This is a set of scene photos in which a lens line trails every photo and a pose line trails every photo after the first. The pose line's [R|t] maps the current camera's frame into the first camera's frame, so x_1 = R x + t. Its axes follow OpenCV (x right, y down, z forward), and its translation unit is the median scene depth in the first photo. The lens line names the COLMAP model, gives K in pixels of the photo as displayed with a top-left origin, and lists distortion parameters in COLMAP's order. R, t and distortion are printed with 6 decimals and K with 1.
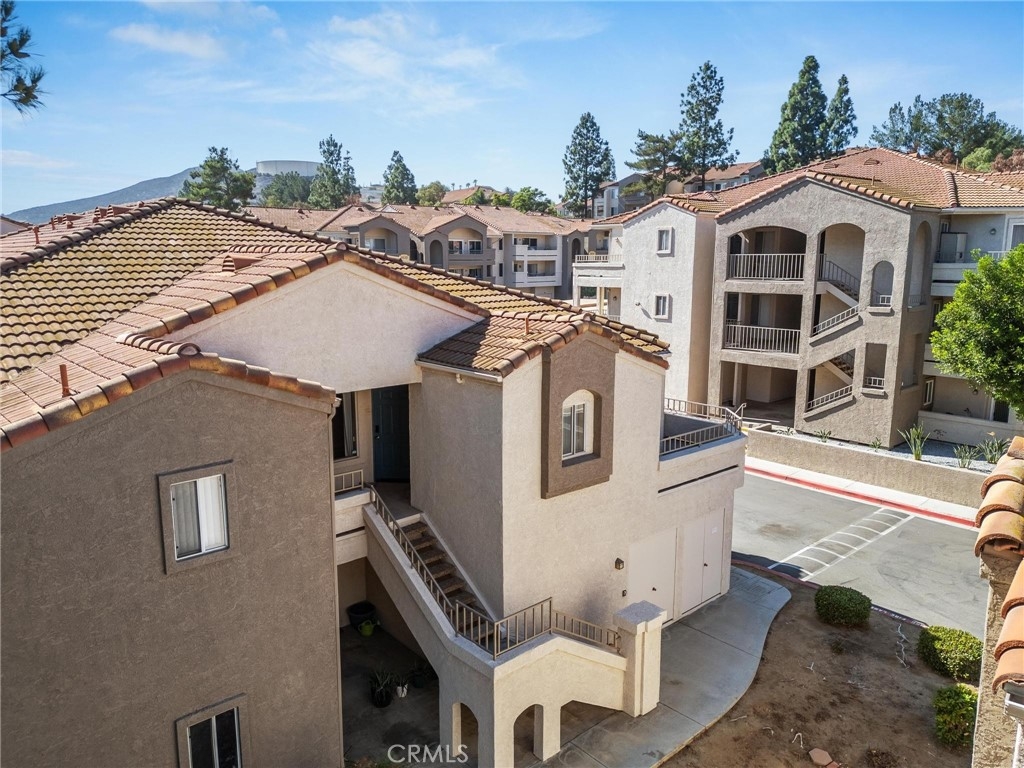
lens RADIAL K [[729.8, 0, 512.0], [0, 729.8, 384.0], [0, 0, 1]] dist [0.000454, 0.000168]
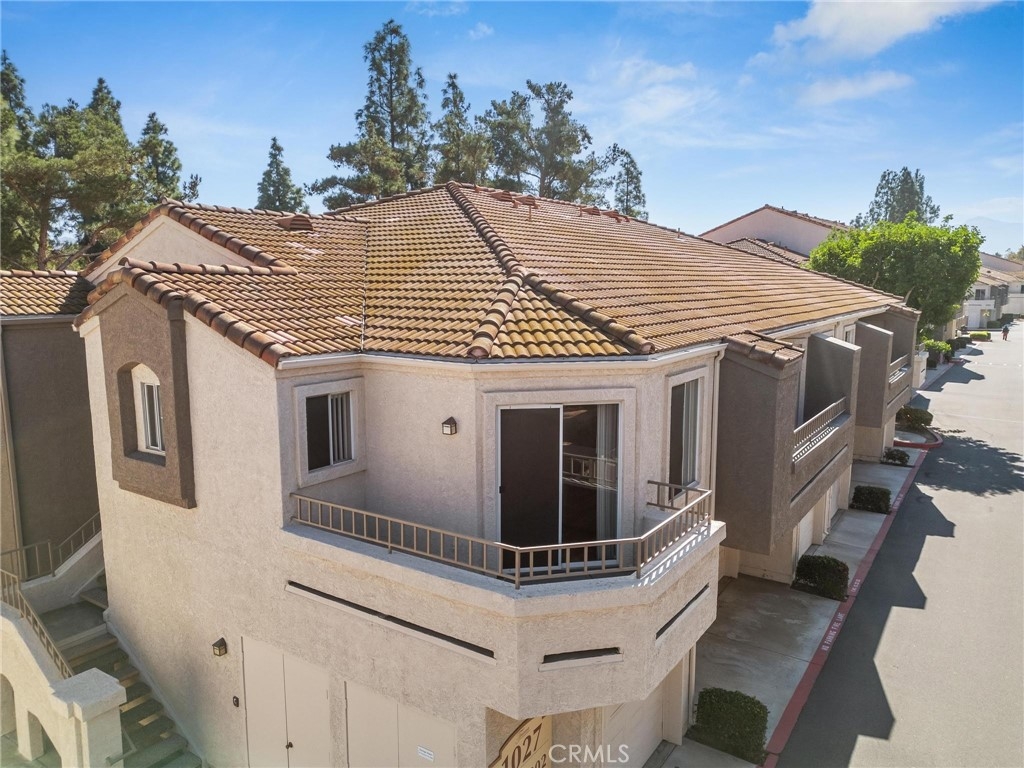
lens RADIAL K [[729.8, 0, 512.0], [0, 729.8, 384.0], [0, 0, 1]] dist [0.000454, 0.000168]
pose [[0.250800, 0.136725, -0.958335, 0.783337], [-0.164731, 0.981564, 0.096928, -0.091335], [0.953920, 0.133557, 0.268700, 1.003978]]
